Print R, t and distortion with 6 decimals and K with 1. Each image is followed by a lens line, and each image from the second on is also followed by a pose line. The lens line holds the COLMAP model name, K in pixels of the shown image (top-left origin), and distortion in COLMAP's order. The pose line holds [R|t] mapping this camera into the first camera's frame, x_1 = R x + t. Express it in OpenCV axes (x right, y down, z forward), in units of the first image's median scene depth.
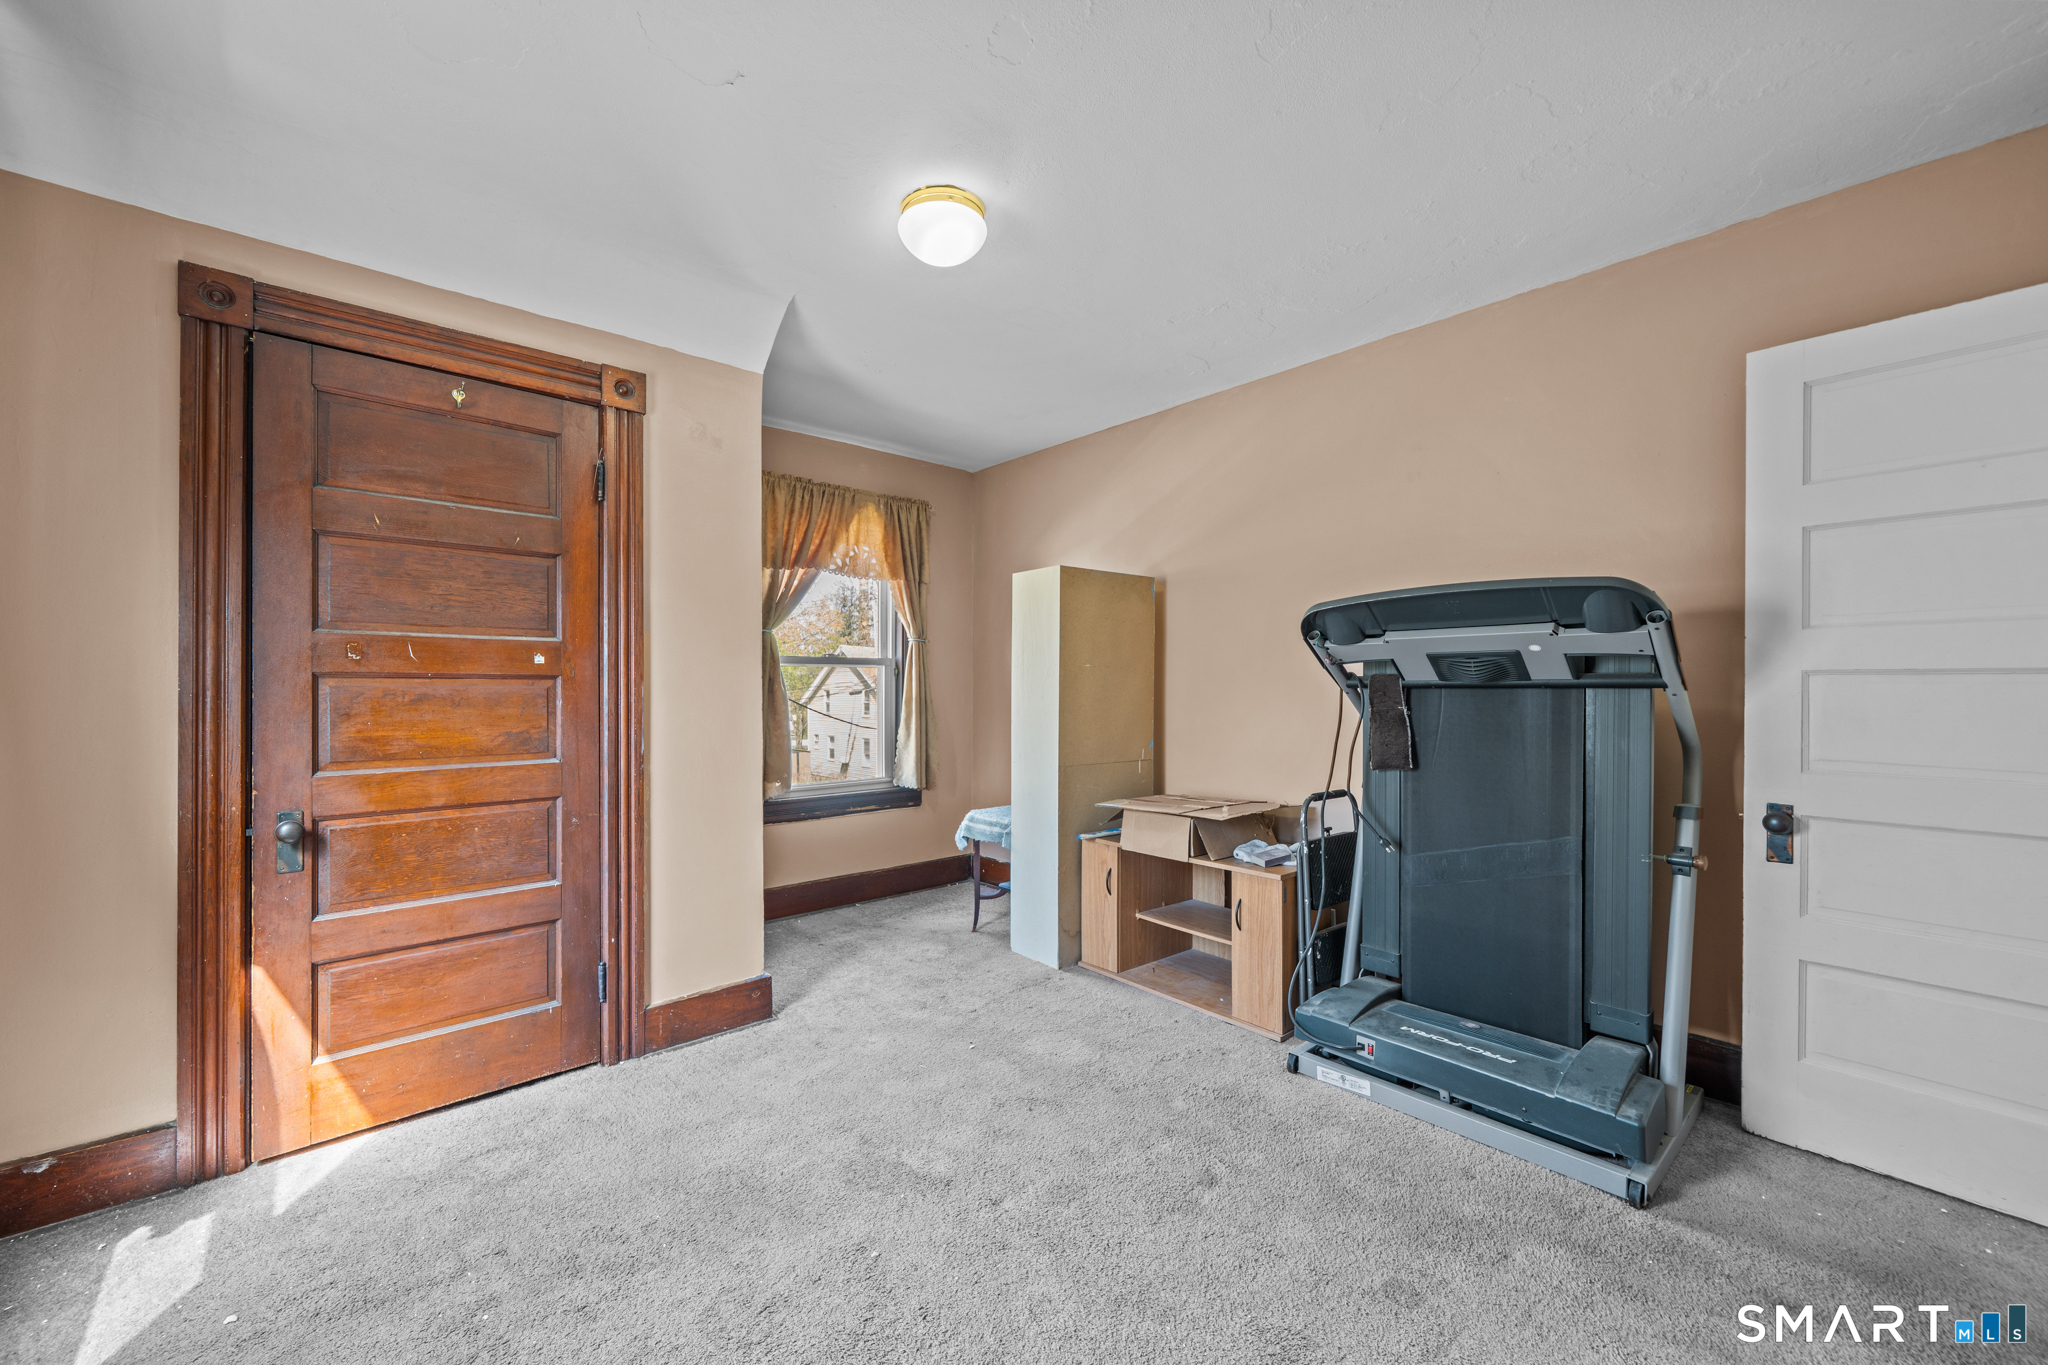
lens RADIAL K [[783.3, 0, 984.7], [0, 783.3, 684.0], [0, 0, 1]] dist [-0.002003, -0.000057]
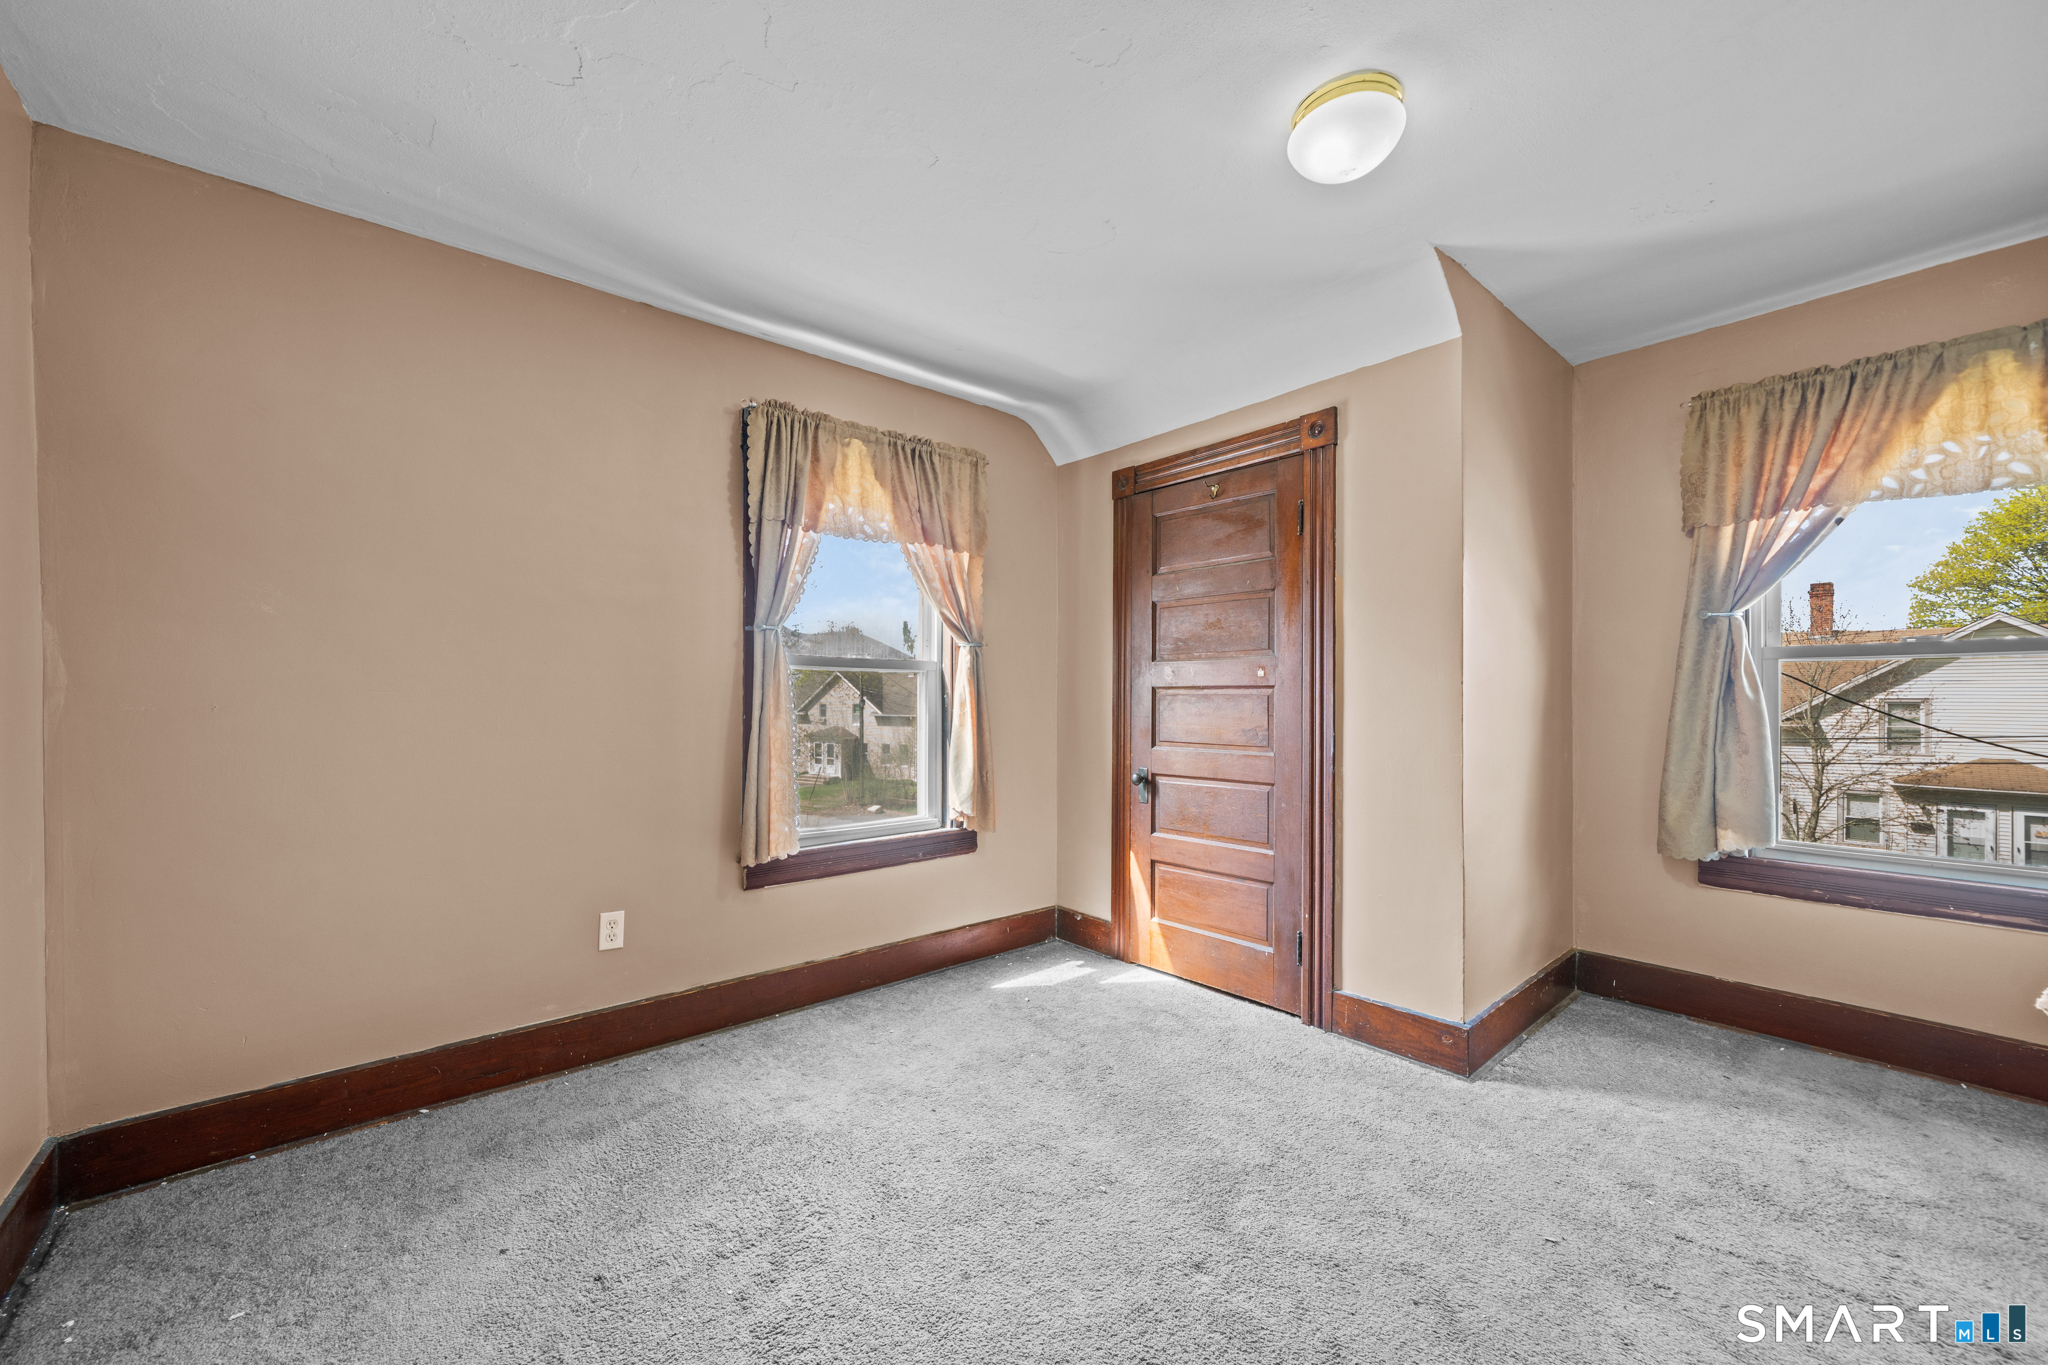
lens RADIAL K [[779.2, 0, 1024.8], [0, 779.2, 687.3], [0, 0, 1]] dist [-0.002389, -0.000303]
pose [[0.019437, -0.009824, -0.999763, 0.675384], [0.005758, 0.999936, -0.009714, 0.001455], [0.999794, -0.005568, 0.019493, 0.580142]]
